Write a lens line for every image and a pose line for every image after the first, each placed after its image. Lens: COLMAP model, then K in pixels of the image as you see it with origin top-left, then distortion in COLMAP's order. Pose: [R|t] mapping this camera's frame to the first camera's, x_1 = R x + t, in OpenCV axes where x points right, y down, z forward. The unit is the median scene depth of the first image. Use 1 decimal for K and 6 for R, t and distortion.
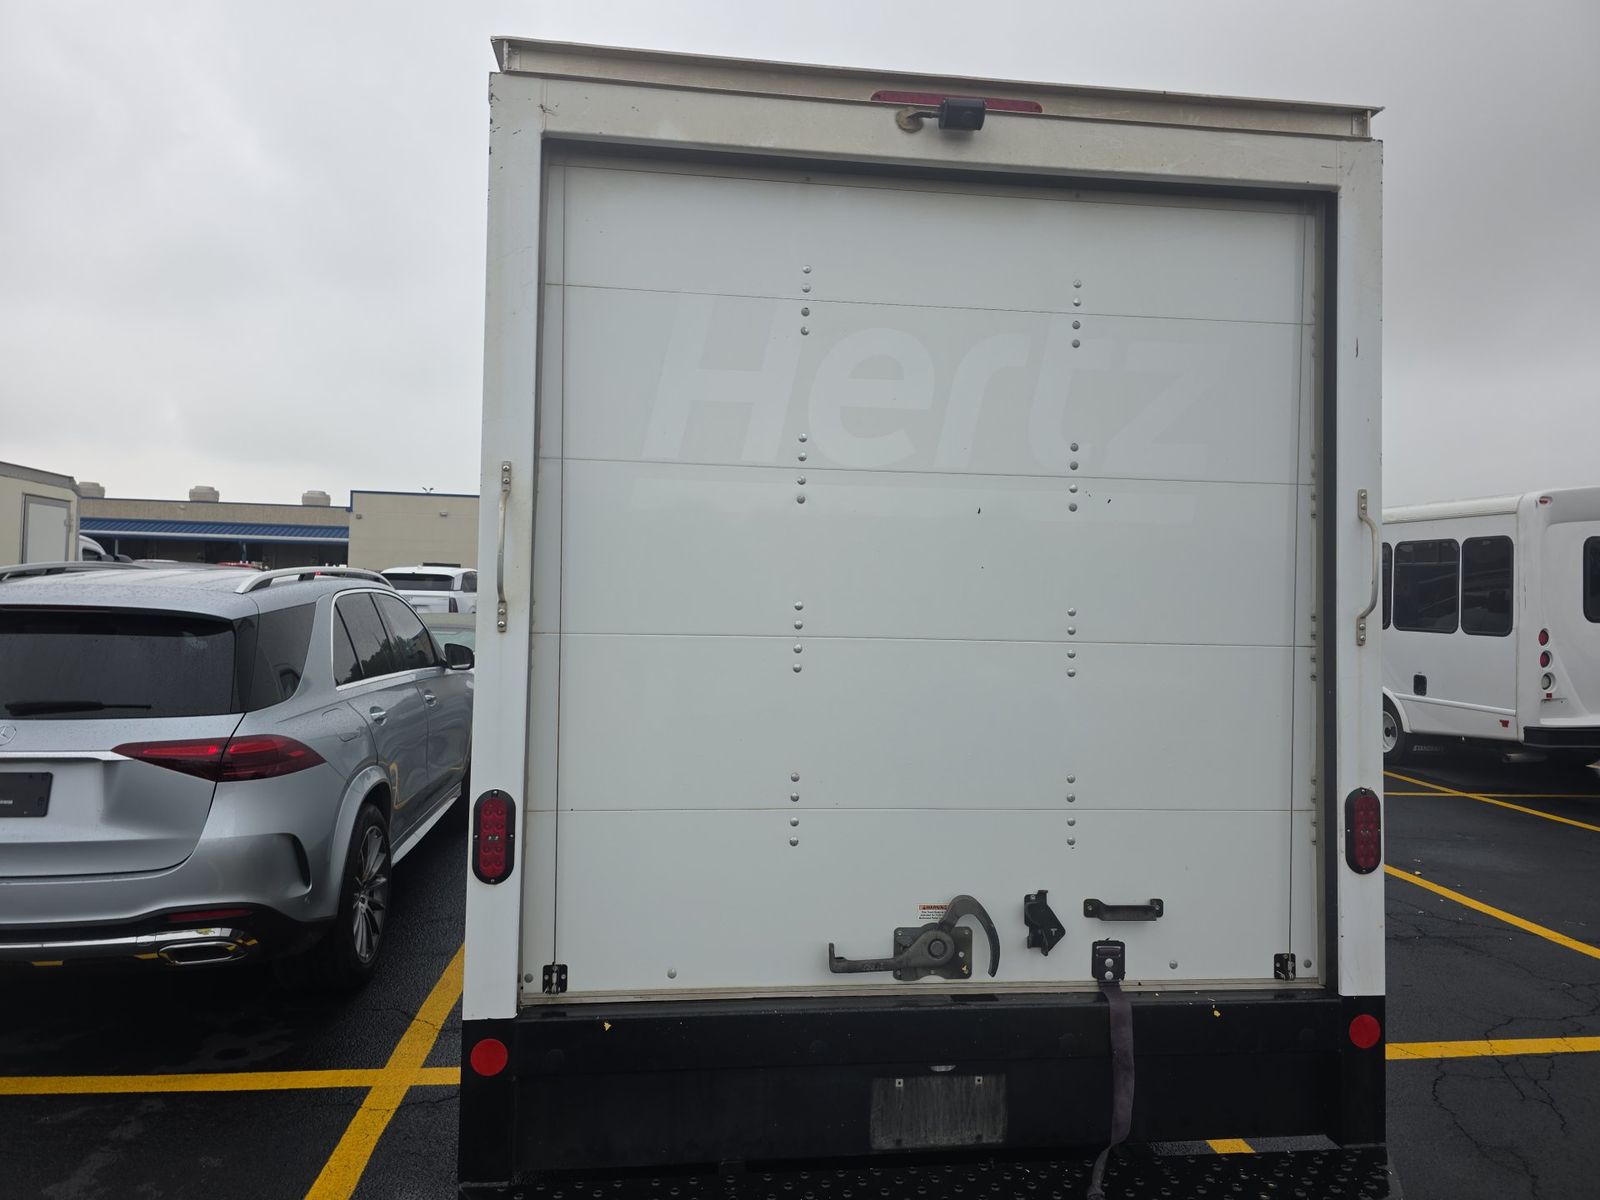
lens RADIAL K [[1043.0, 0, 751.7], [0, 1043.0, 572.2], [0, 0, 1]] dist [0.064170, -0.065204]
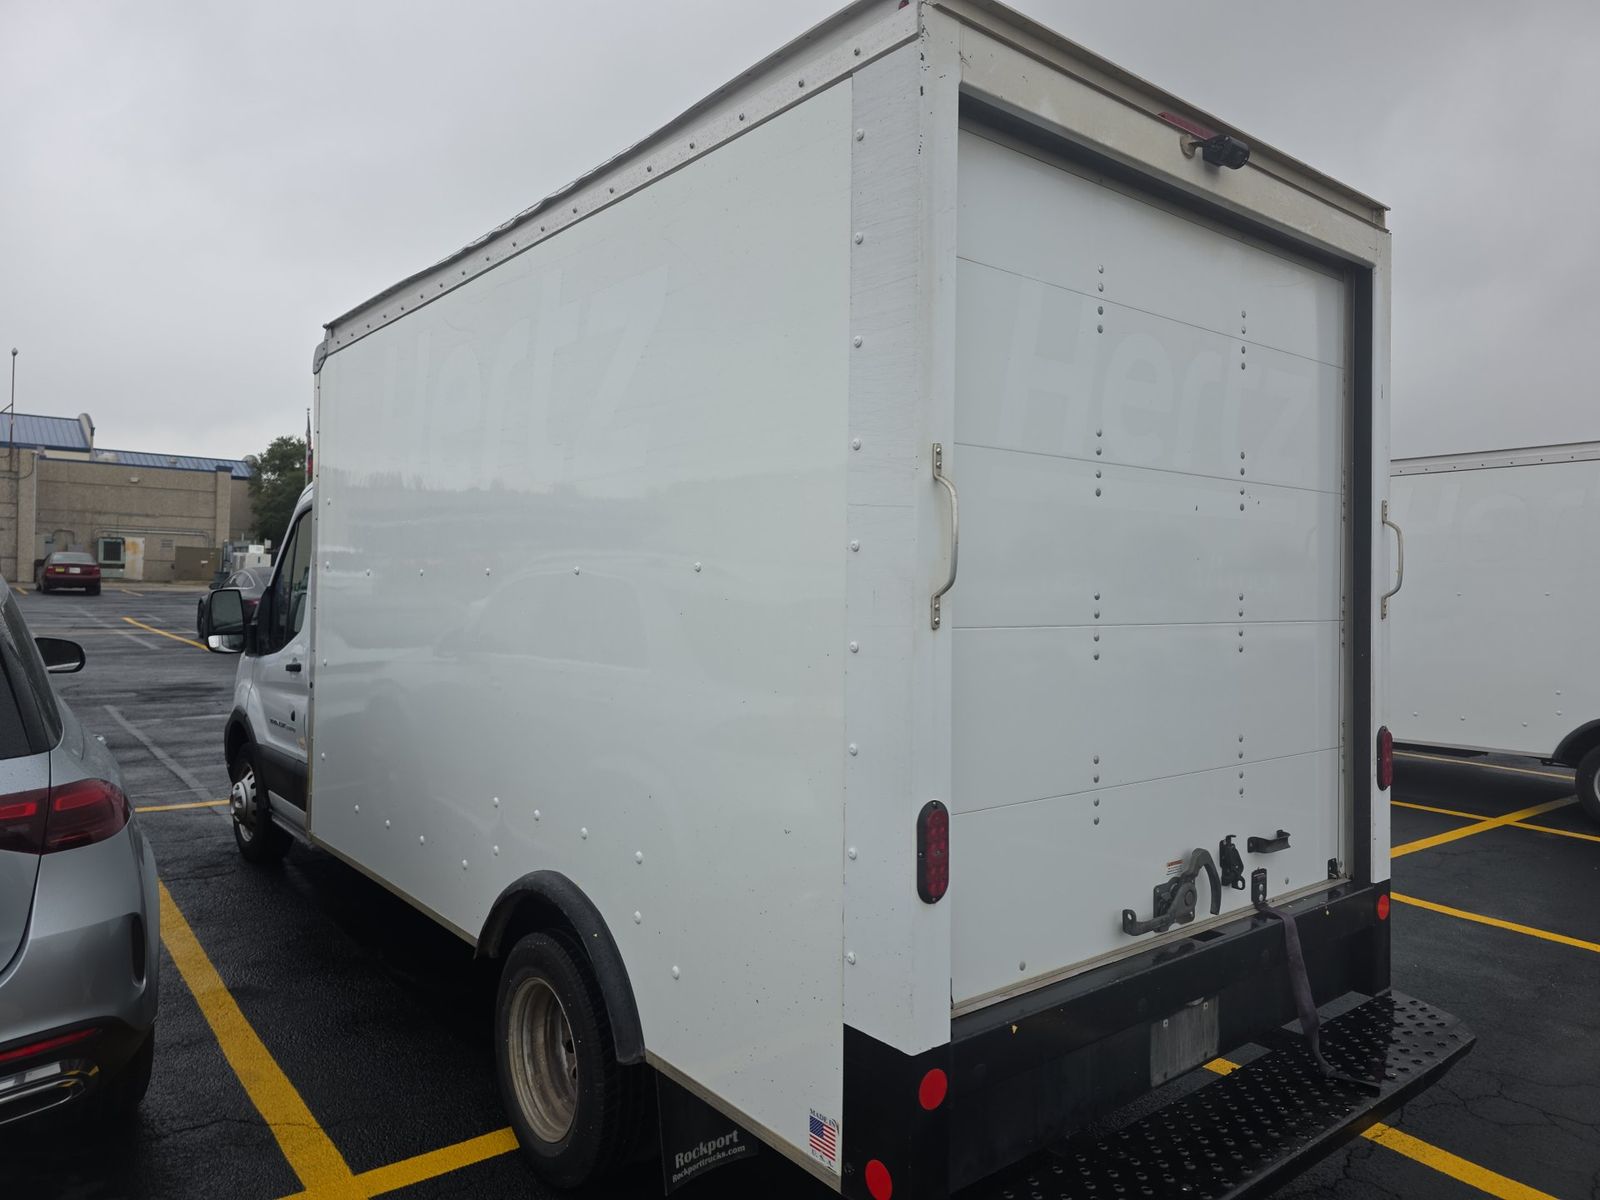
lens RADIAL K [[1070.3, 0, 801.9], [0, 1070.3, 578.3], [0, 0, 1]] dist [0.054912, -0.059142]
pose [[0.847302, -0.005919, 0.531078, -0.759186], [-0.012983, 0.999408, 0.031852, -0.014749], [-0.530953, -0.033883, 0.846724, 0.246211]]
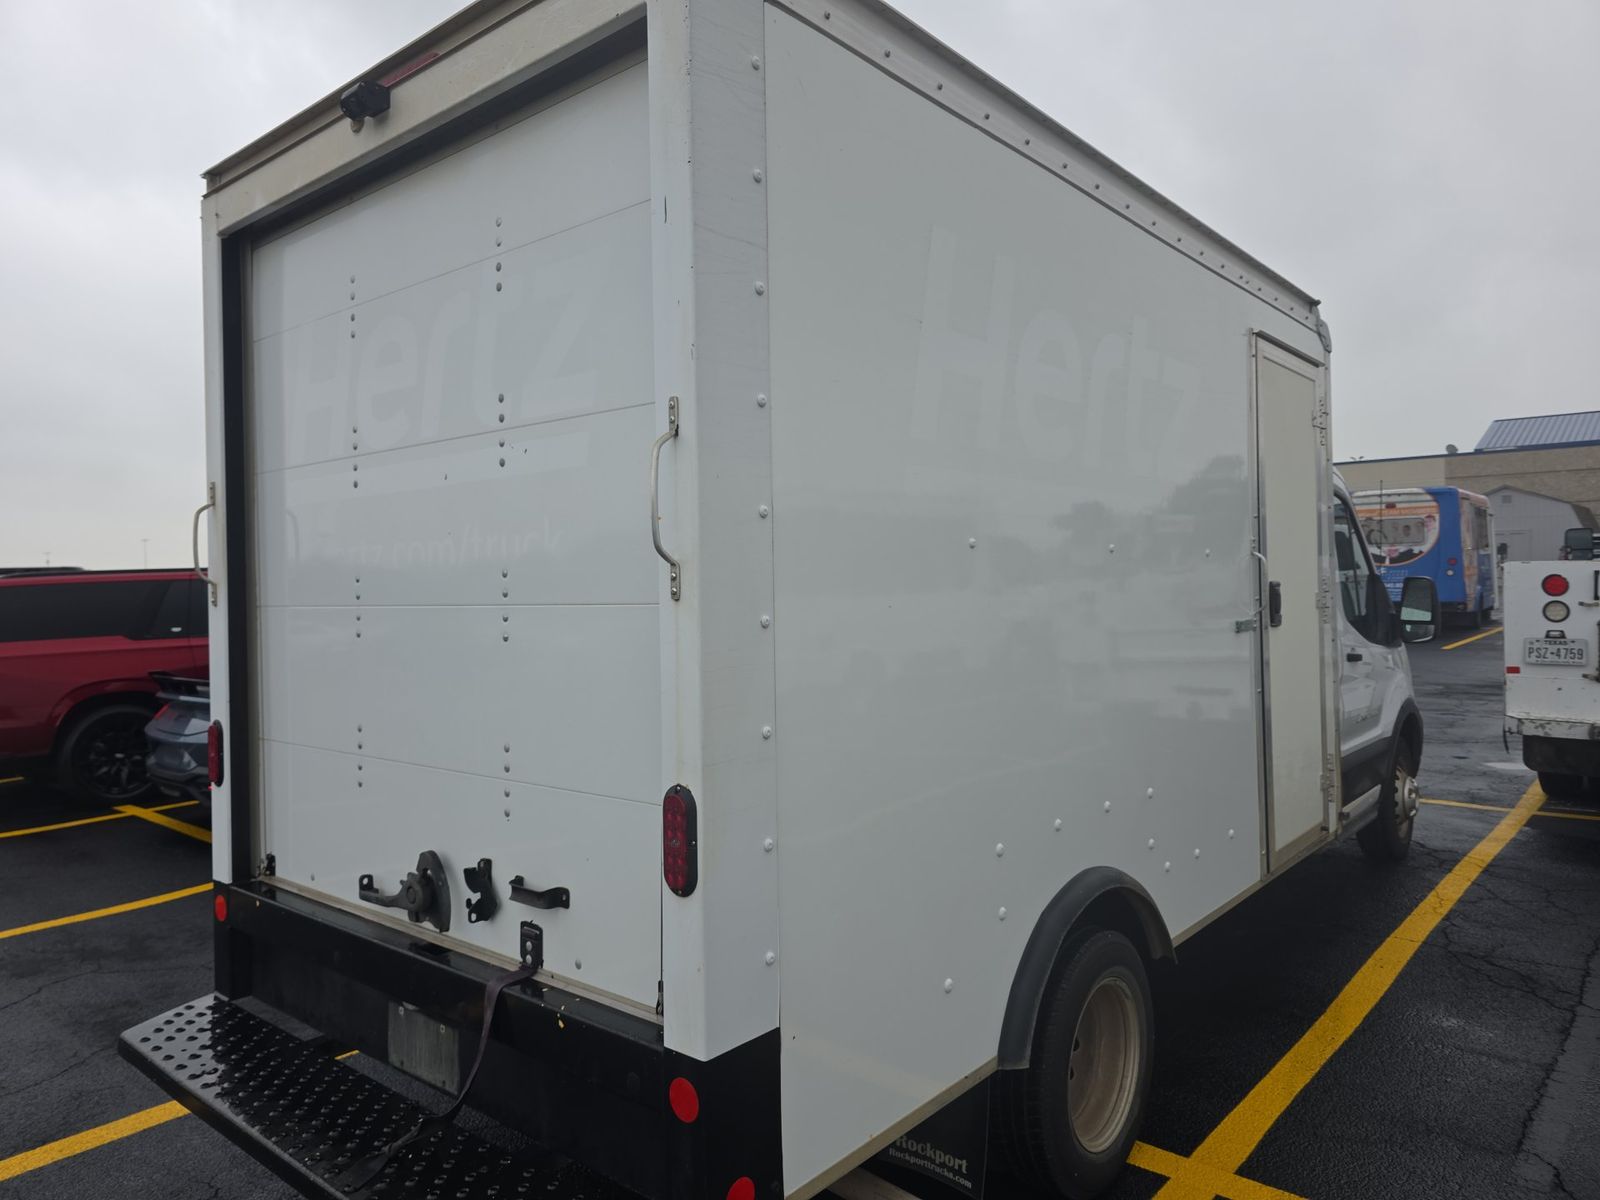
lens RADIAL K [[1070.3, 0, 801.9], [0, 1070.3, 578.3], [0, 0, 1]] dist [0.054912, -0.059142]
pose [[0.680636, -0.037898, -0.731641, 1.215871], [0.062786, 0.998004, 0.006713, 0.053797], [0.729926, -0.050506, 0.681657, 0.542172]]
